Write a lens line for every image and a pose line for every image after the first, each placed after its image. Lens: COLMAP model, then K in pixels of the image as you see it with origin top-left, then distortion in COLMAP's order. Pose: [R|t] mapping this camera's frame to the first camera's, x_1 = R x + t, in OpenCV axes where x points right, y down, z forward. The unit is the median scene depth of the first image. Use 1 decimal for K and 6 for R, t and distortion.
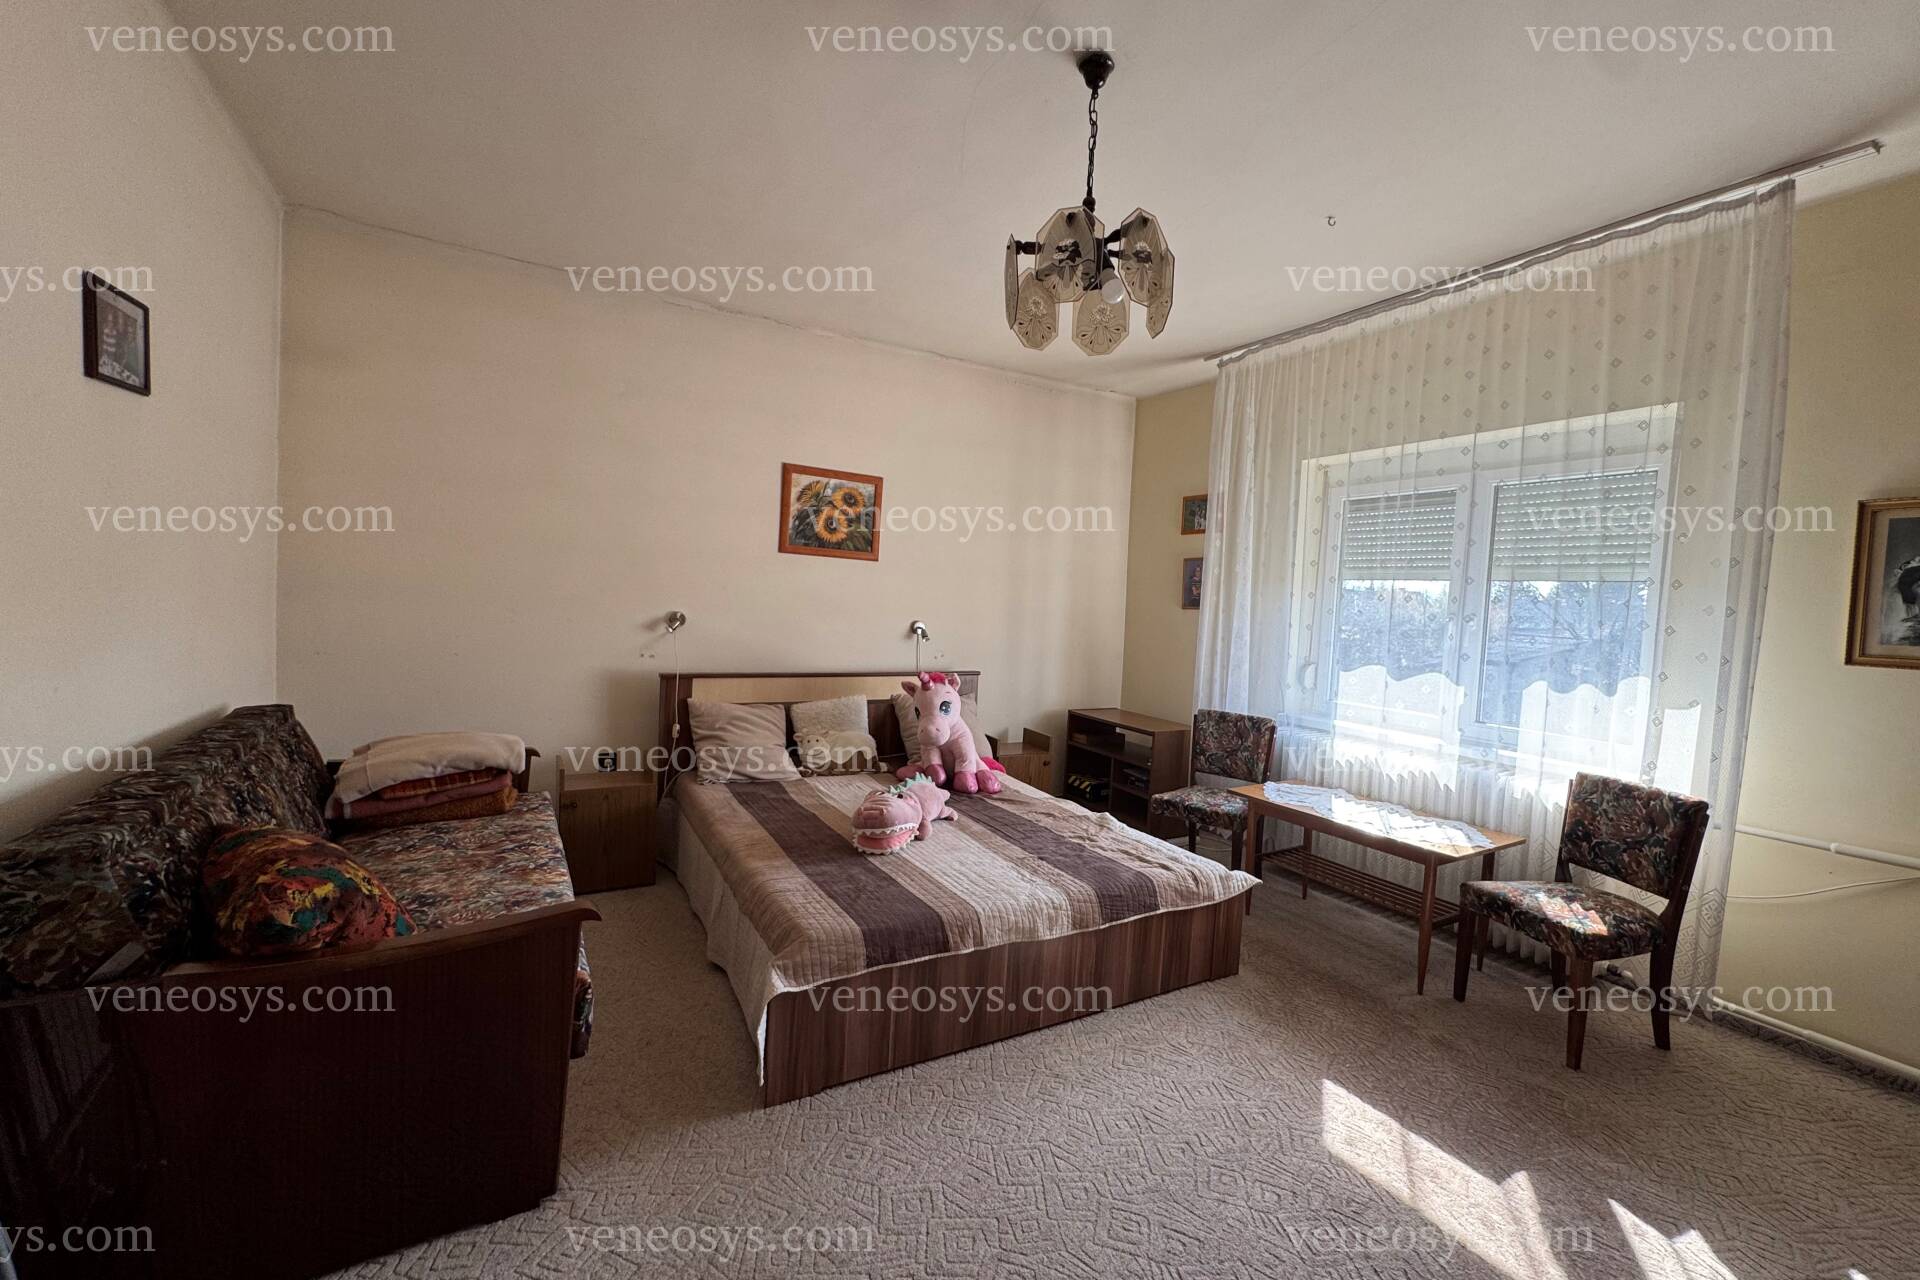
lens RADIAL K [[776.7, 0, 961.5], [0, 776.7, 636.6], [0, 0, 1]] dist [-0.002377, 0.000612]
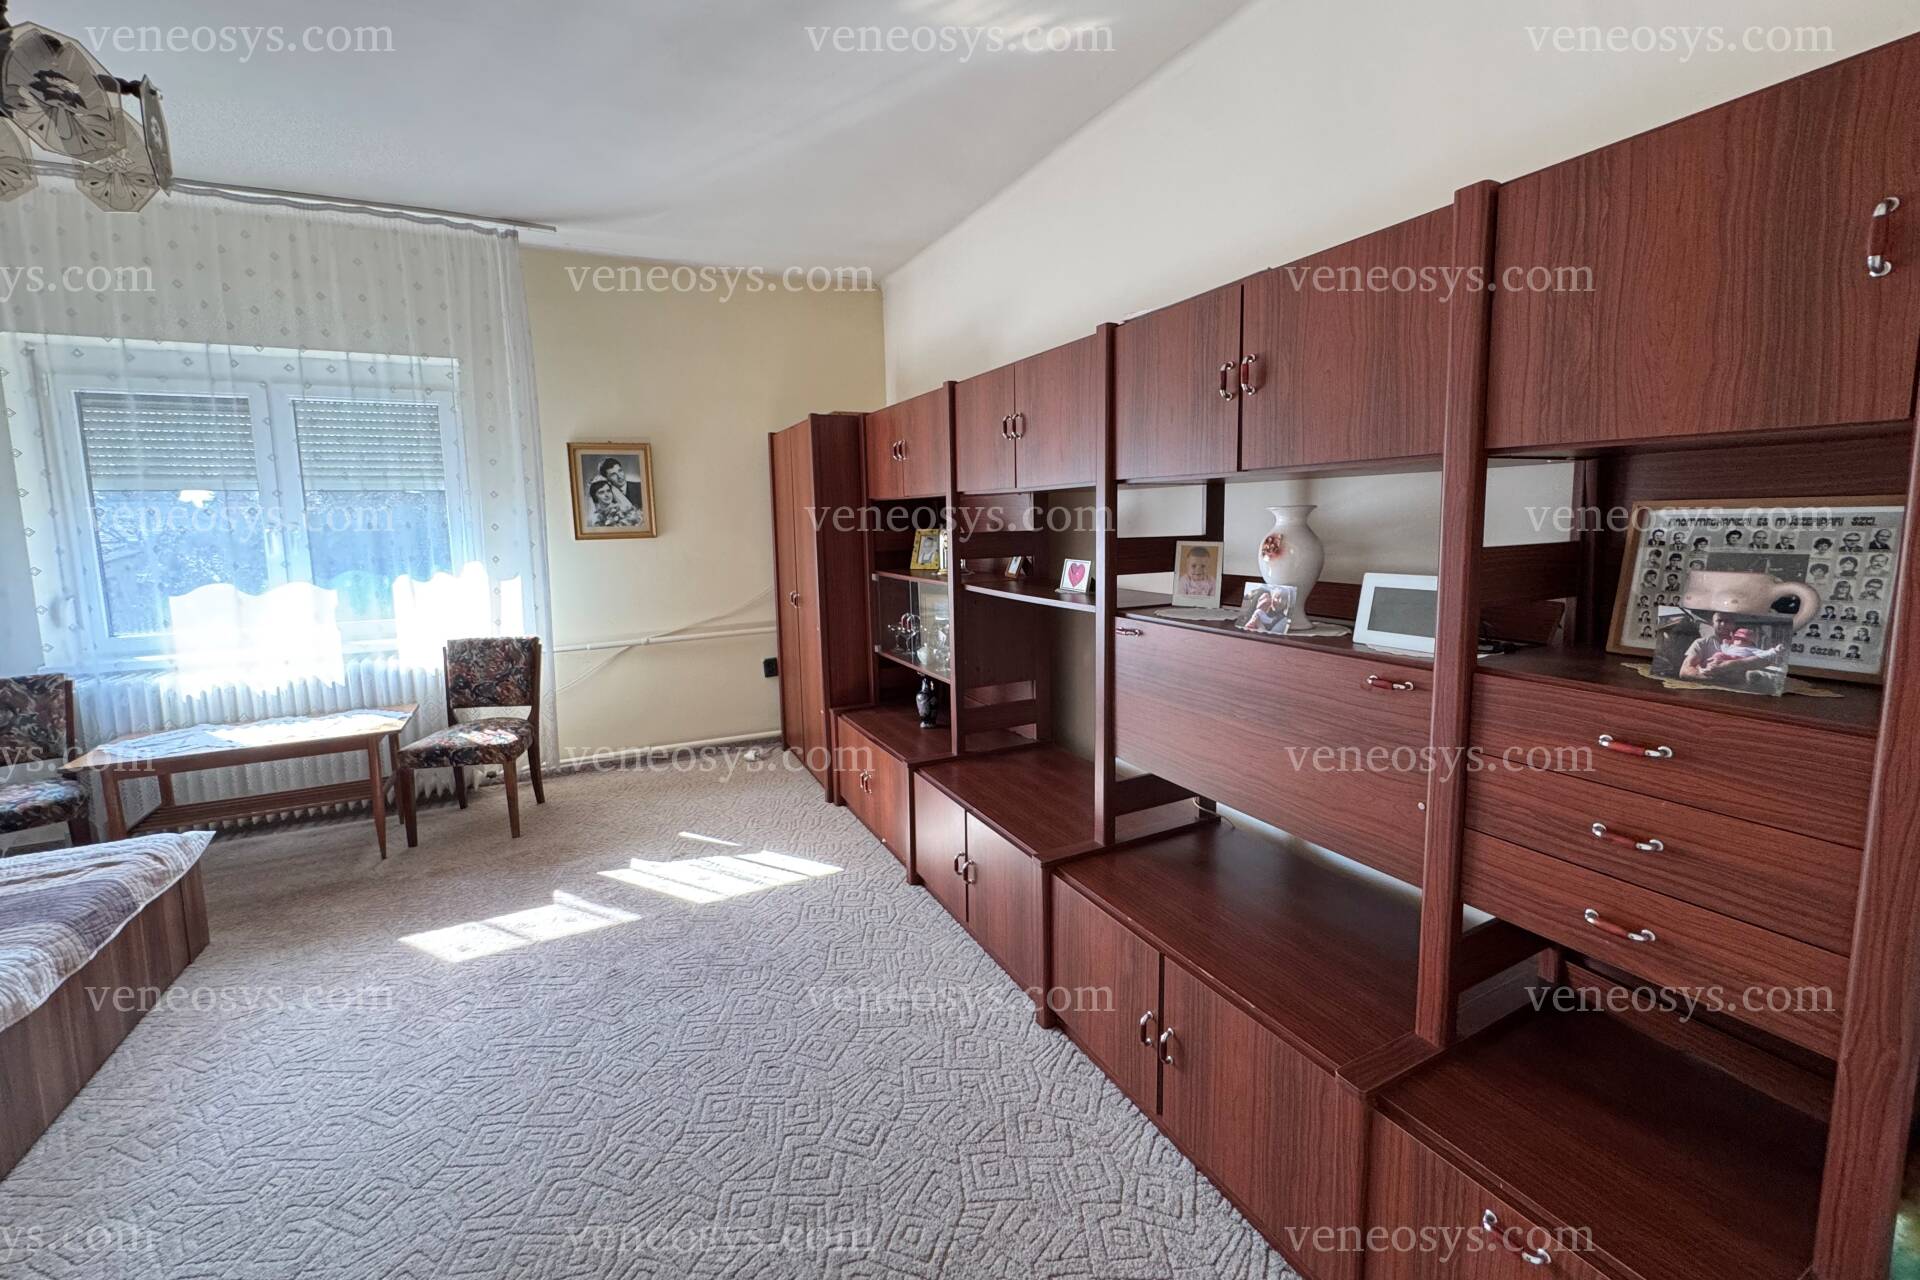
lens RADIAL K [[776.7, 0, 971.6], [0, 776.7, 597.5], [0, 0, 1]] dist [-0.002377, 0.000612]
pose [[0.034811, -0.155438, 0.987232, -0.467271], [0.069660, 0.985806, 0.152757, -0.034830], [-0.996963, 0.063453, 0.045145, 0.061665]]
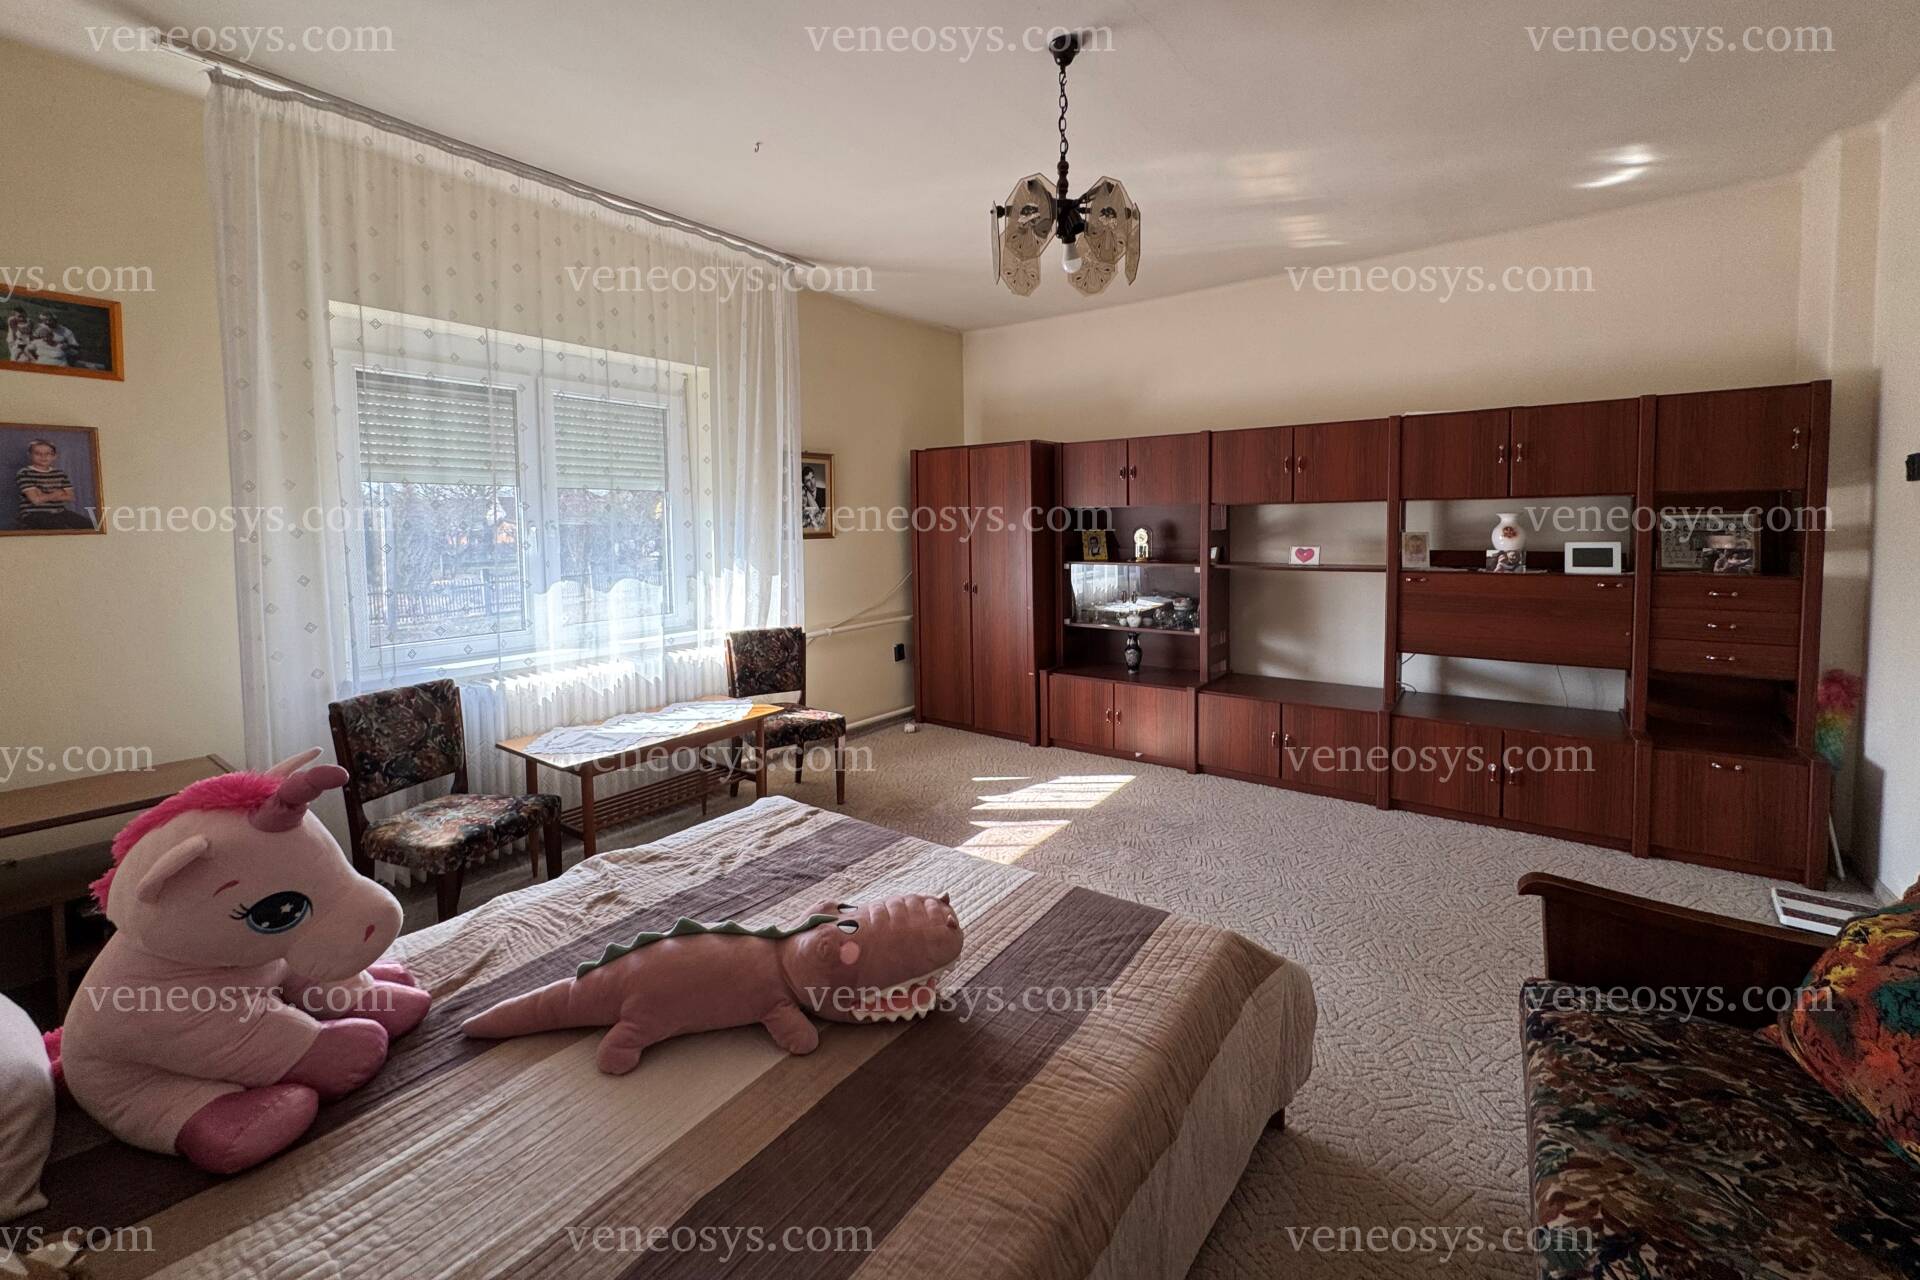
lens RADIAL K [[776.7, 0, 979.3], [0, 776.7, 551.1], [0, 0, 1]] dist [-0.002377, 0.000612]
pose [[-0.434201, -0.077162, 0.897505, -0.634848], [0.033498, 0.994252, 0.101686, -0.096499], [-0.900193, 0.074216, -0.429121, 1.230305]]
